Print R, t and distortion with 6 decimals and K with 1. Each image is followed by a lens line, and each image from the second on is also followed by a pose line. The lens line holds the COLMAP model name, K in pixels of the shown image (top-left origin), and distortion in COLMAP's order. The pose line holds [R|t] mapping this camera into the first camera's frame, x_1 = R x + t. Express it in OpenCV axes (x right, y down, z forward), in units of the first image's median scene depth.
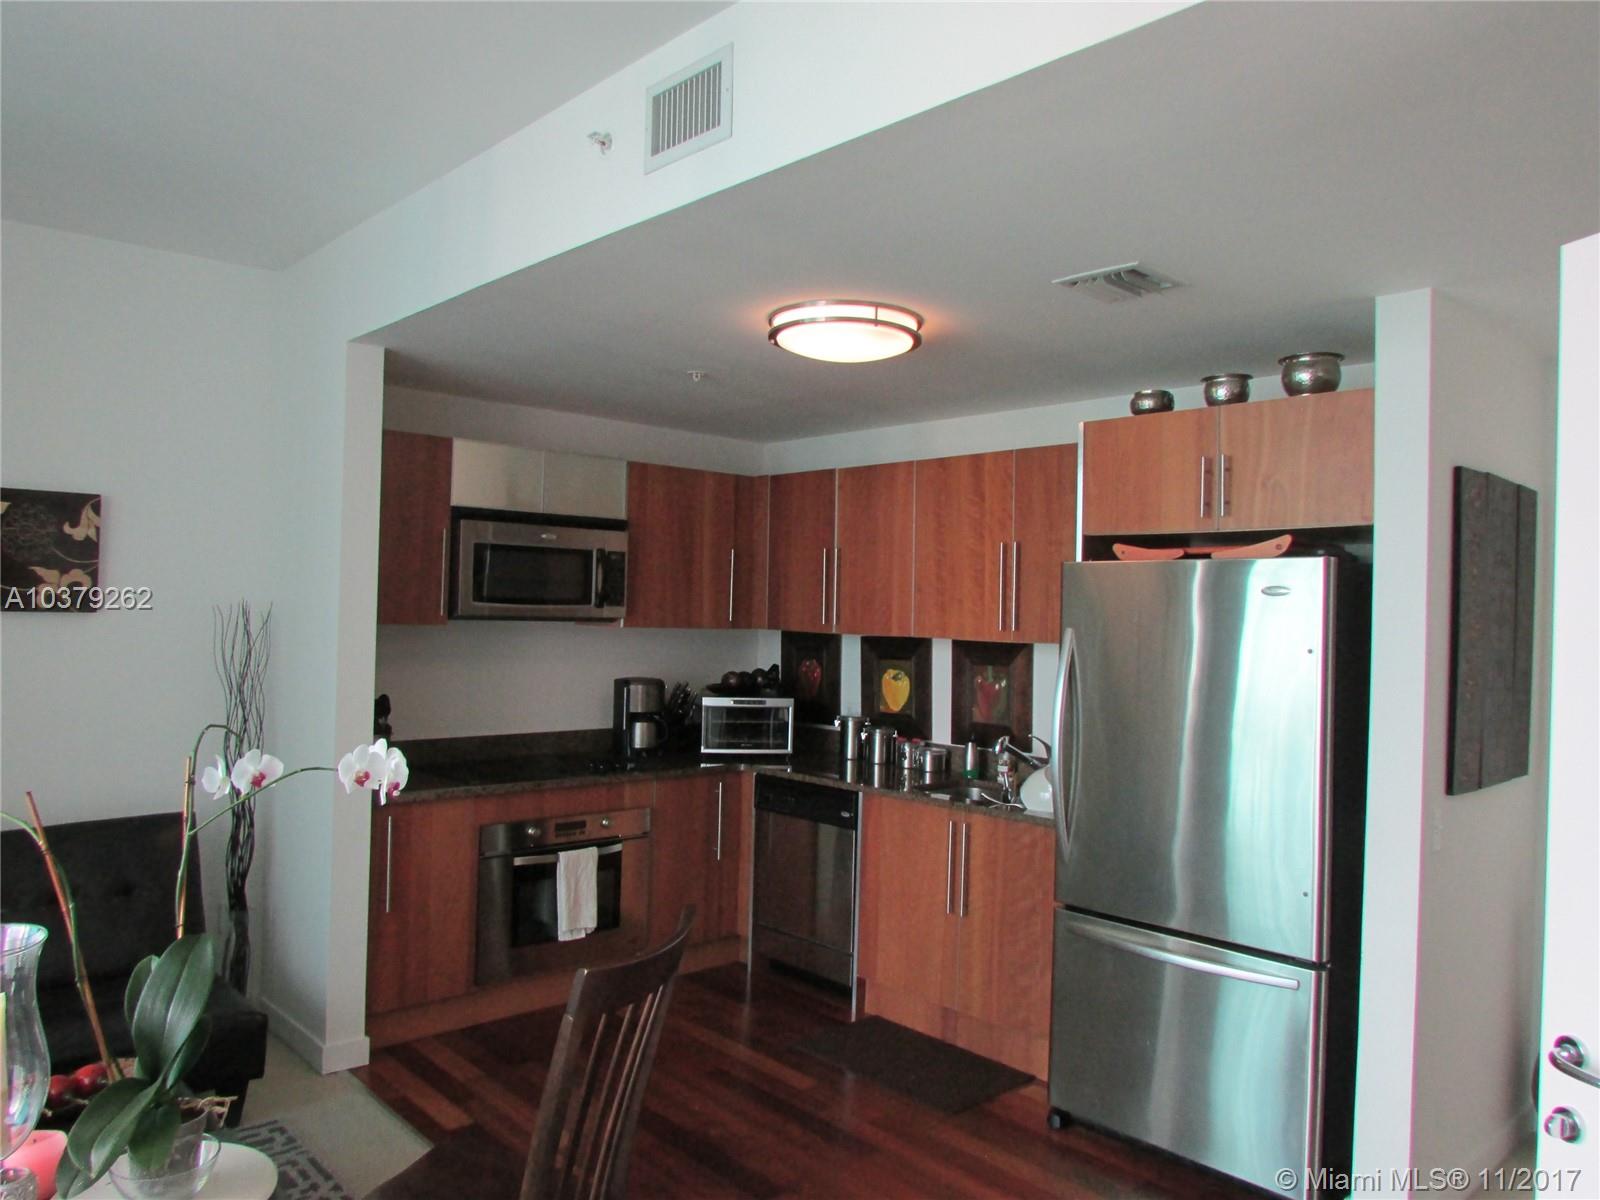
lens RADIAL K [[1147.9, 0, 811.0], [0, 1147.9, 593.2], [0, 0, 1]] dist [-0.025306, 0.006126]
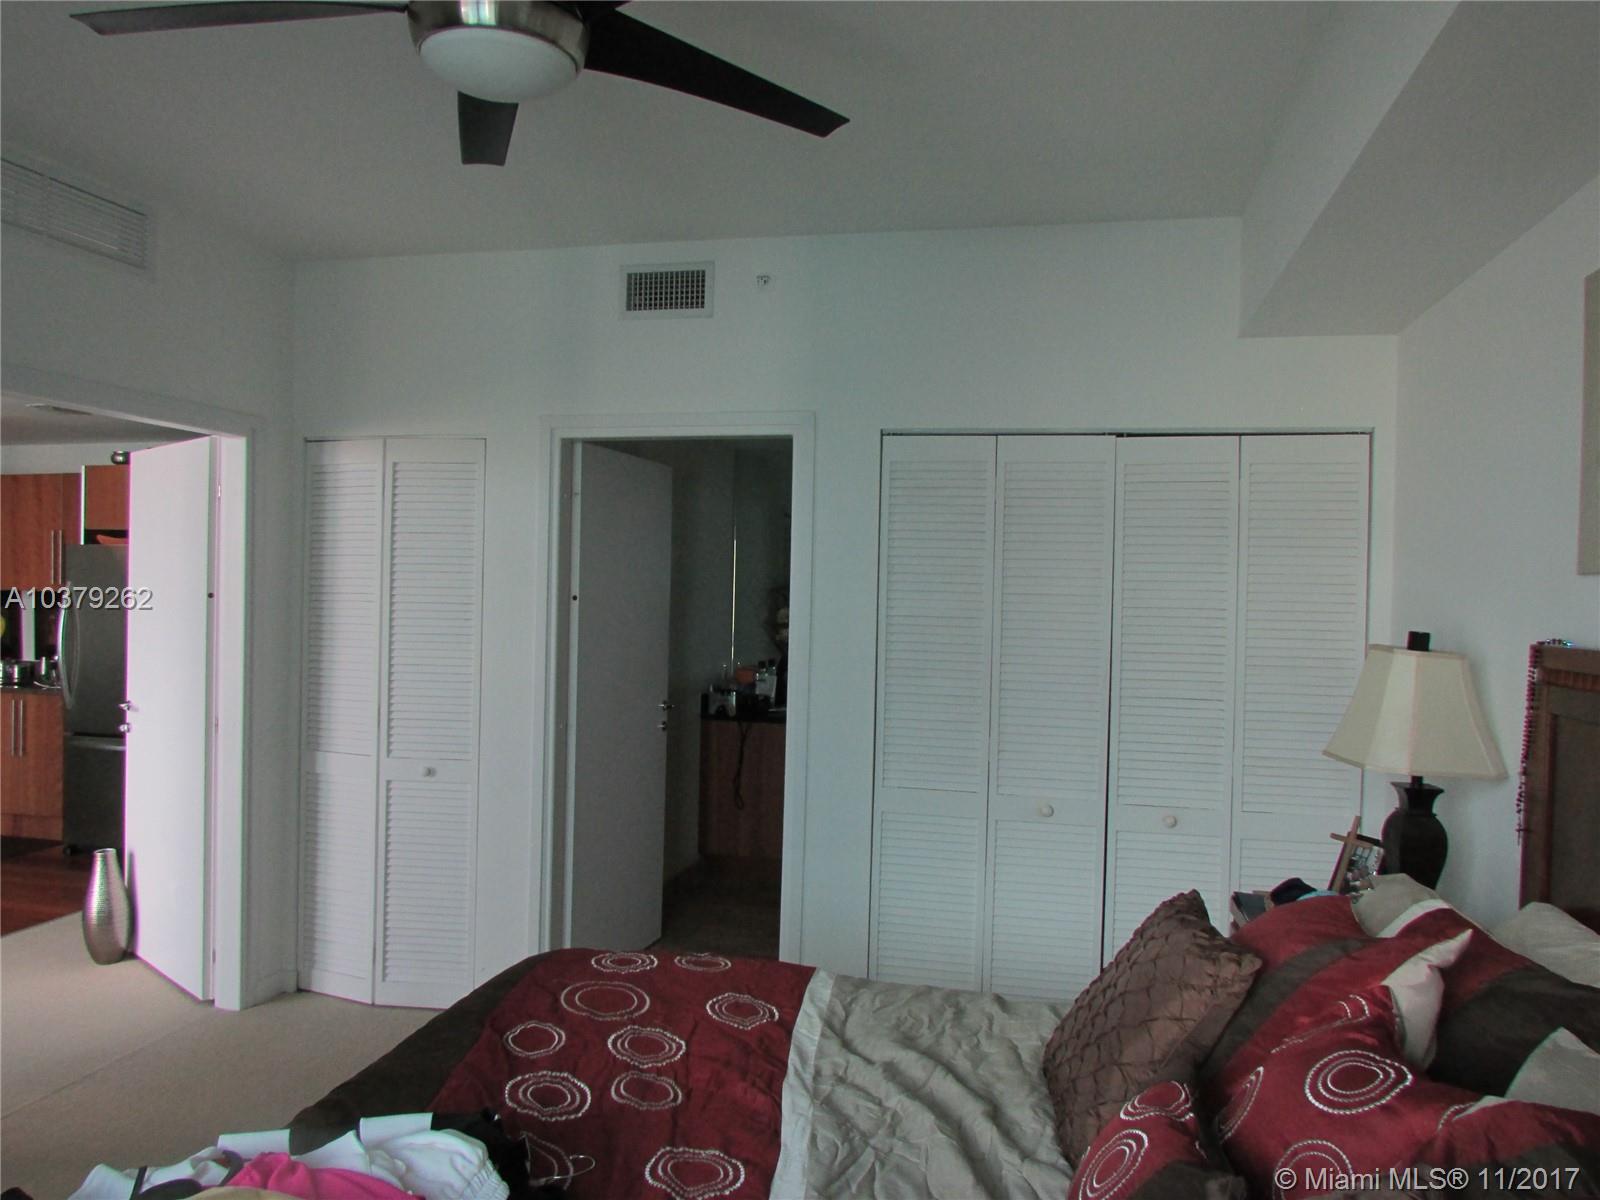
lens RADIAL K [[1147.9, 0, 799.0], [0, 1147.9, 603.2], [0, 0, 1]] dist [-0.025306, 0.006126]
pose [[0.836136, -0.013883, 0.548347, 0.162638], [-0.006764, 0.999343, 0.035615, -0.005334], [-0.548481, -0.033488, 0.835492, -0.917255]]
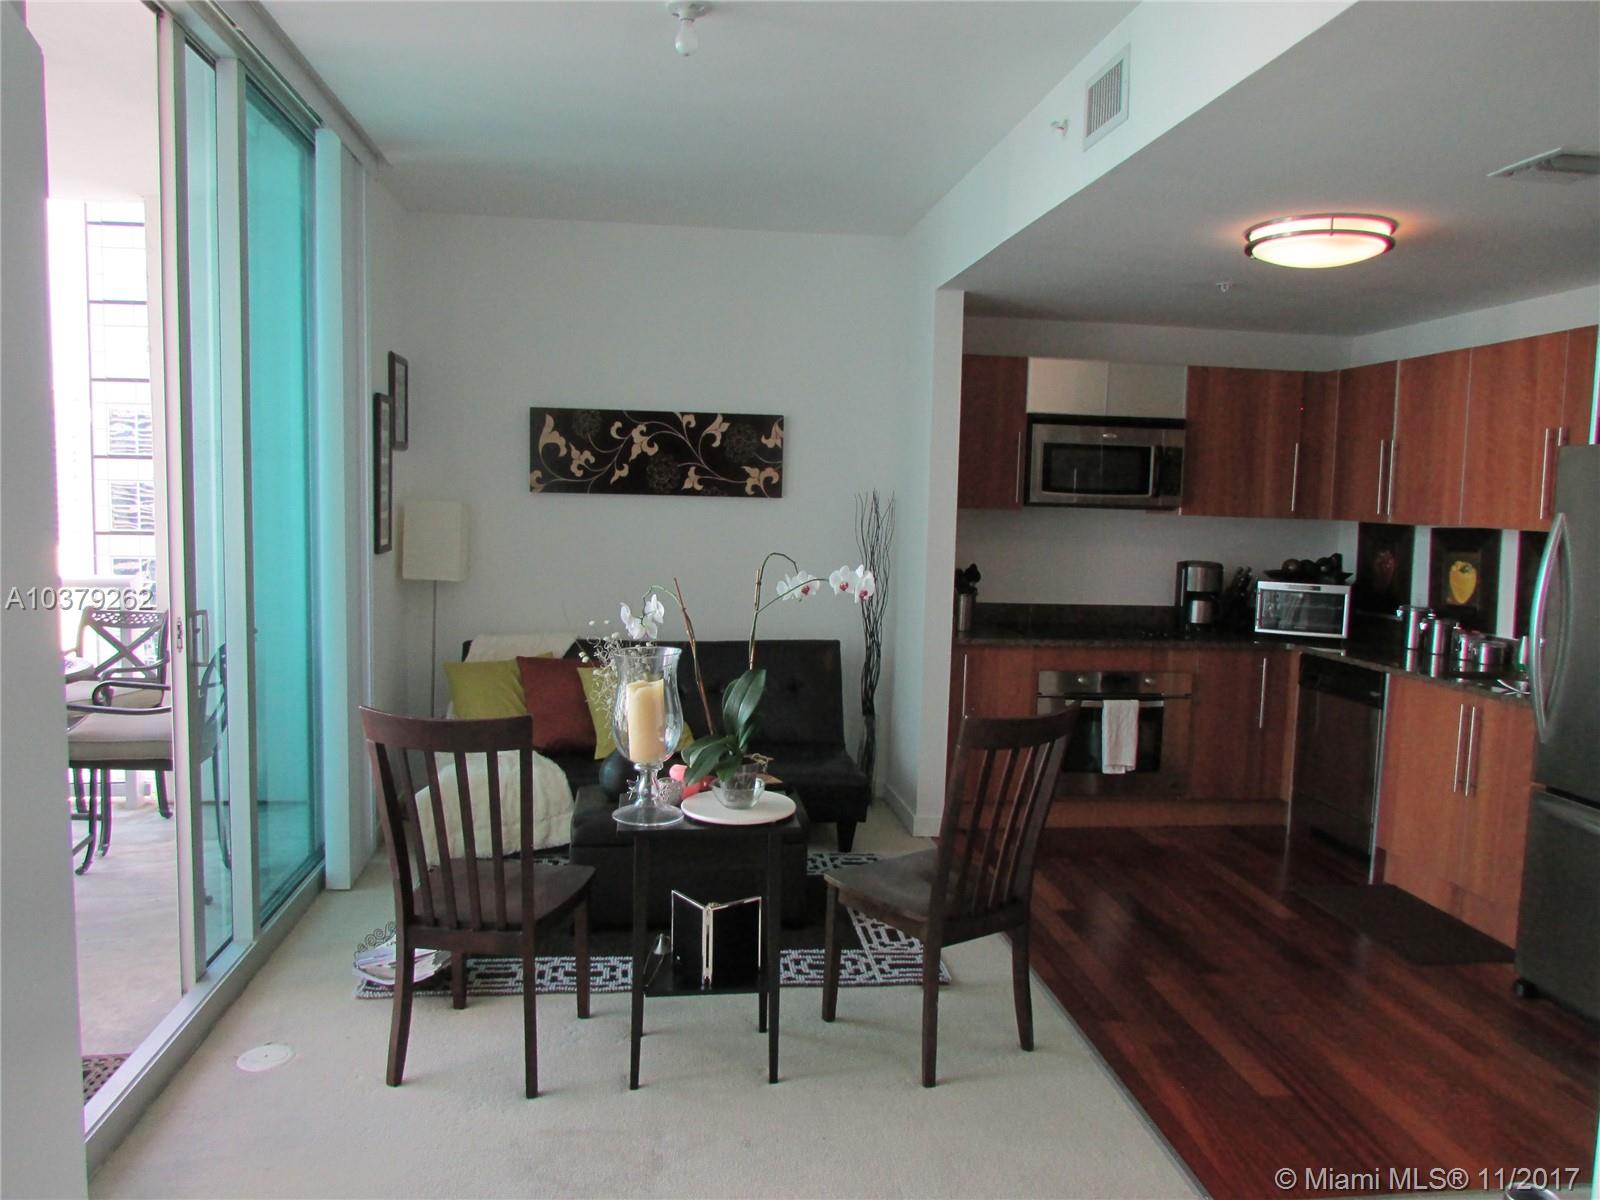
lens RADIAL K [[1147.9, 0, 792.5], [0, 1147.9, 594.5], [0, 0, 1]] dist [-0.025306, 0.006126]
pose [[0.811490, 0.049330, -0.582281, 0.209405], [-0.000123, 0.996445, 0.084247, 0.014455], [0.584367, -0.068294, 0.808611, -0.156282]]
